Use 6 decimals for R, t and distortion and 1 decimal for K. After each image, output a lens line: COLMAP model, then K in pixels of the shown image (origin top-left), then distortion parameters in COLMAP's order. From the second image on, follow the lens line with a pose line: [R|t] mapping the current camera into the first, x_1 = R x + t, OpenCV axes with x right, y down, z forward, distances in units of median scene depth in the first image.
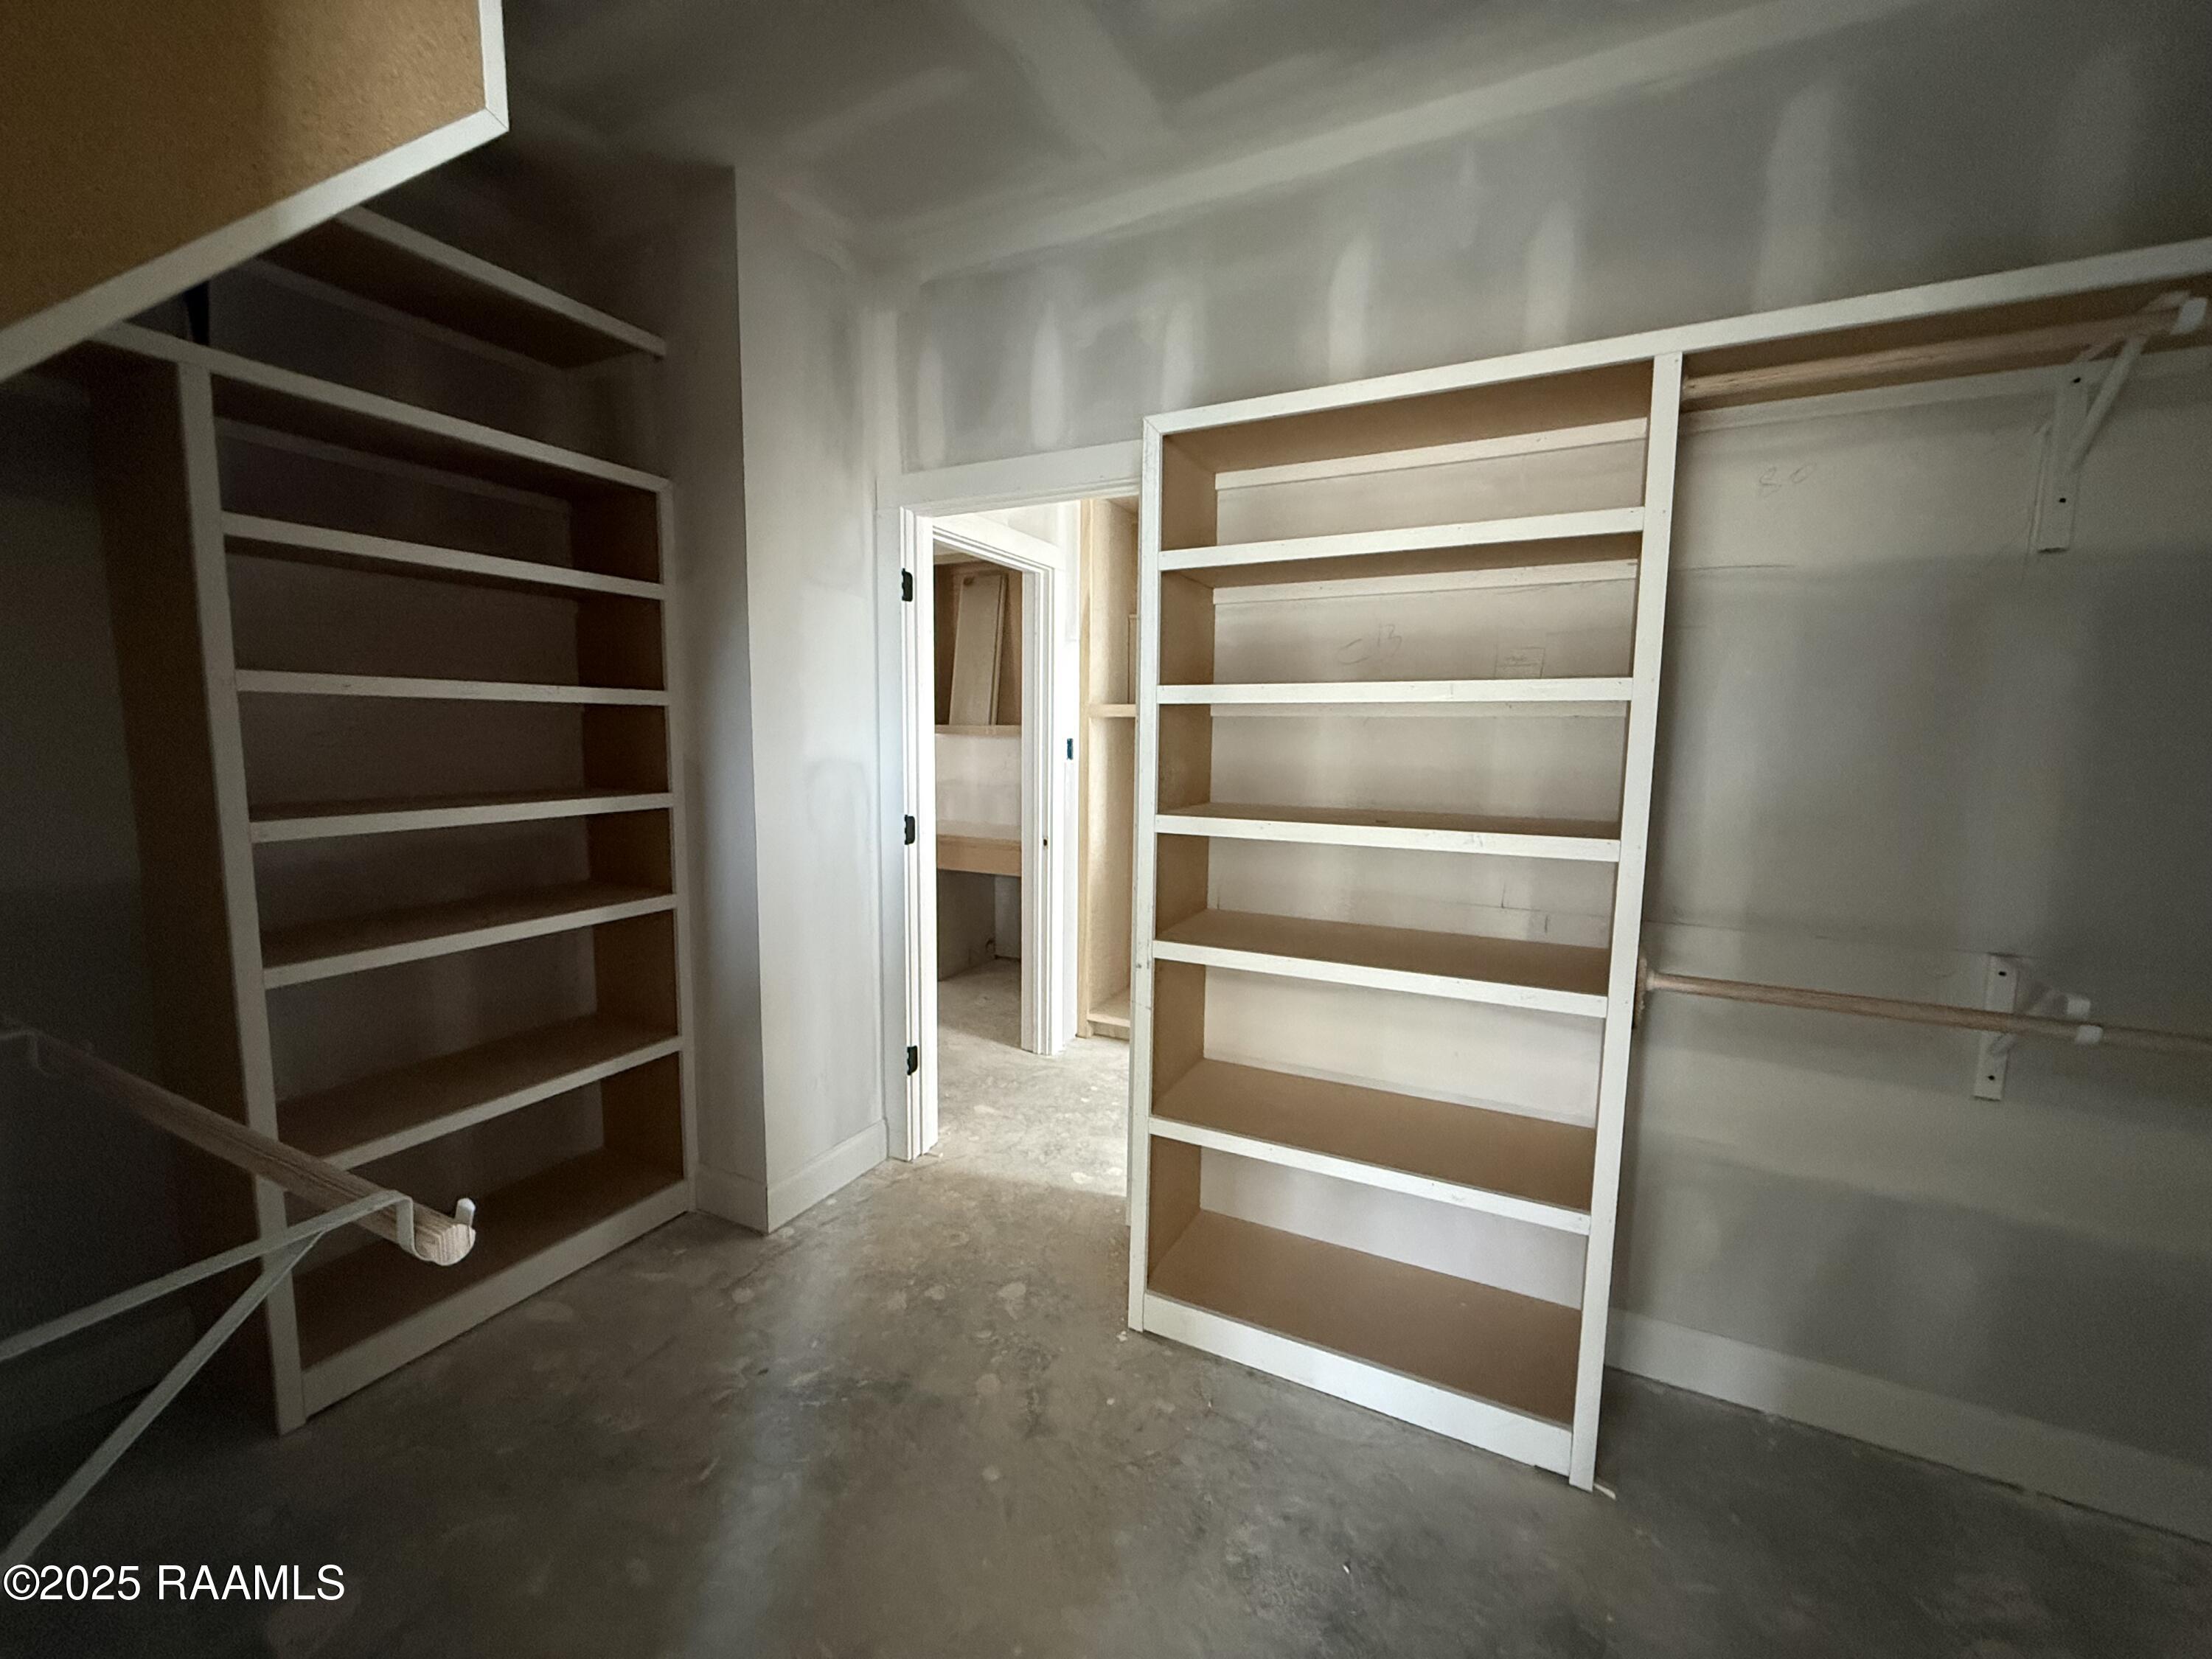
lens RADIAL K [[875.6, 0, 1103.2], [0, 875.6, 829.5], [0, 0, 1]] dist [-0.003991, -0.000538]
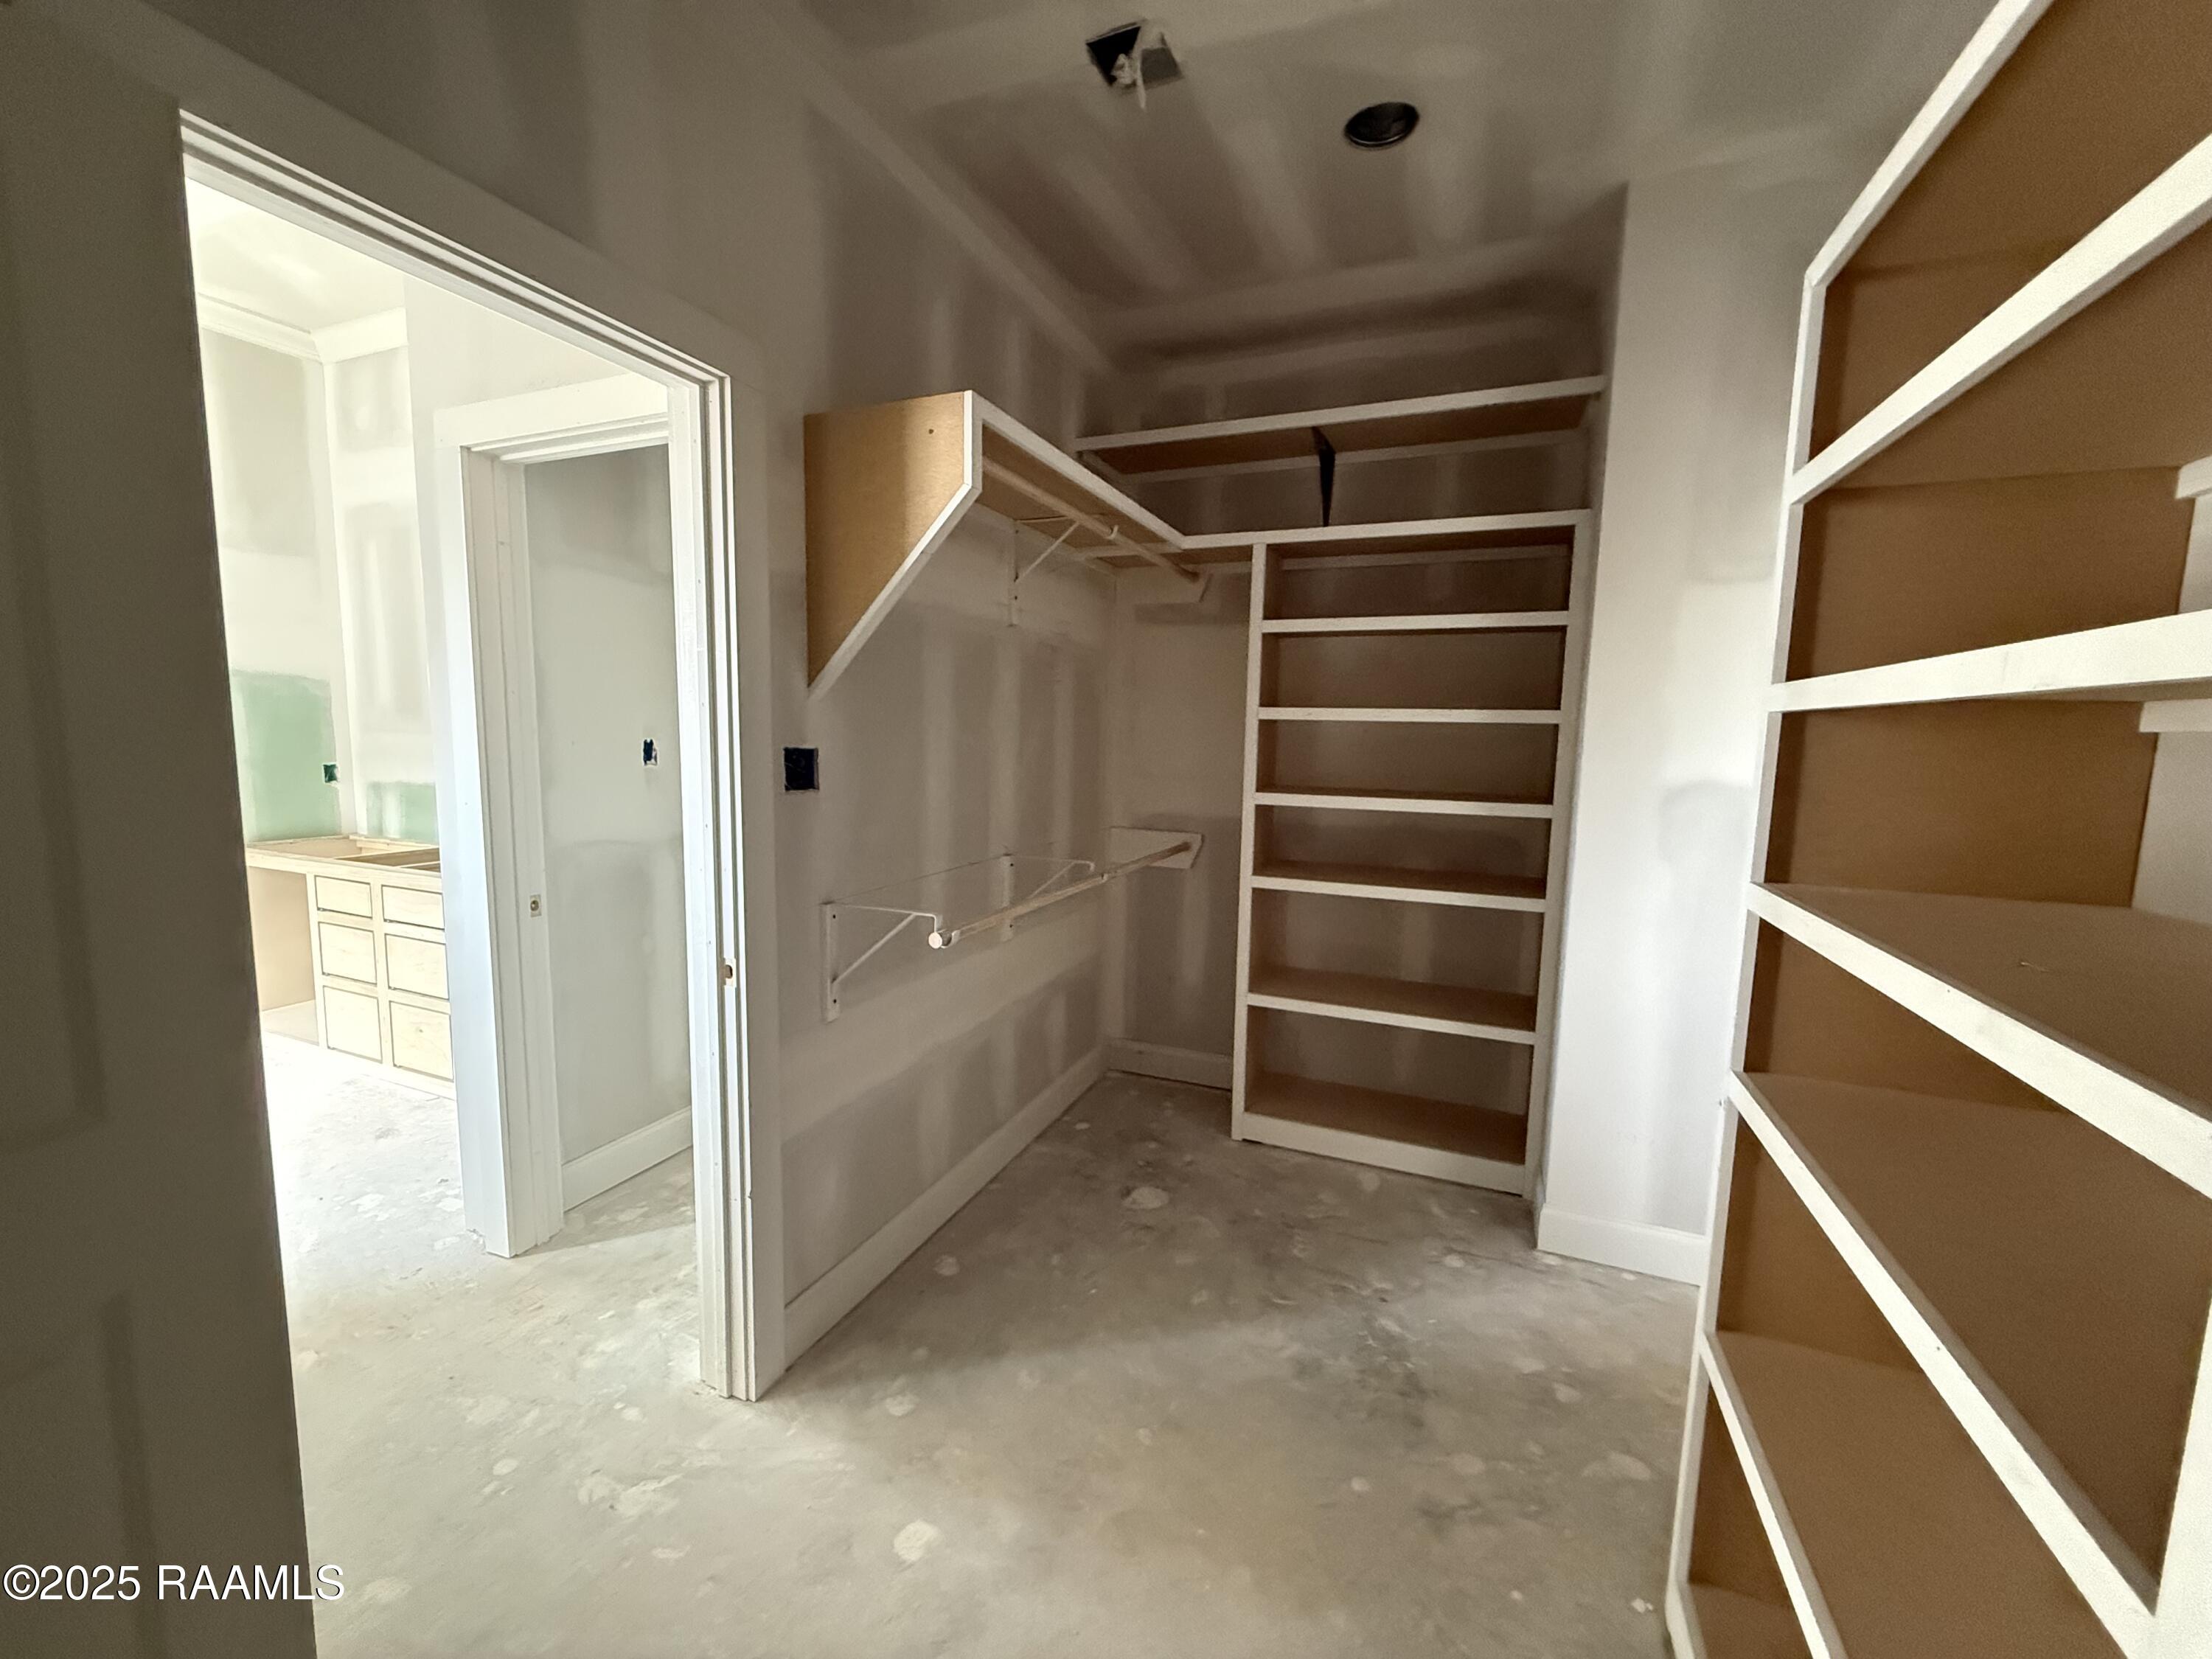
lens RADIAL K [[875.6, 0, 1103.8], [0, 875.6, 836.0], [0, 0, 1]] dist [-0.003991, -0.000538]
pose [[0.078039, 0.113531, -0.990465, 0.664850], [-0.132333, 0.985883, 0.102580, -0.054331], [0.988129, 0.123066, 0.091961, 0.459752]]
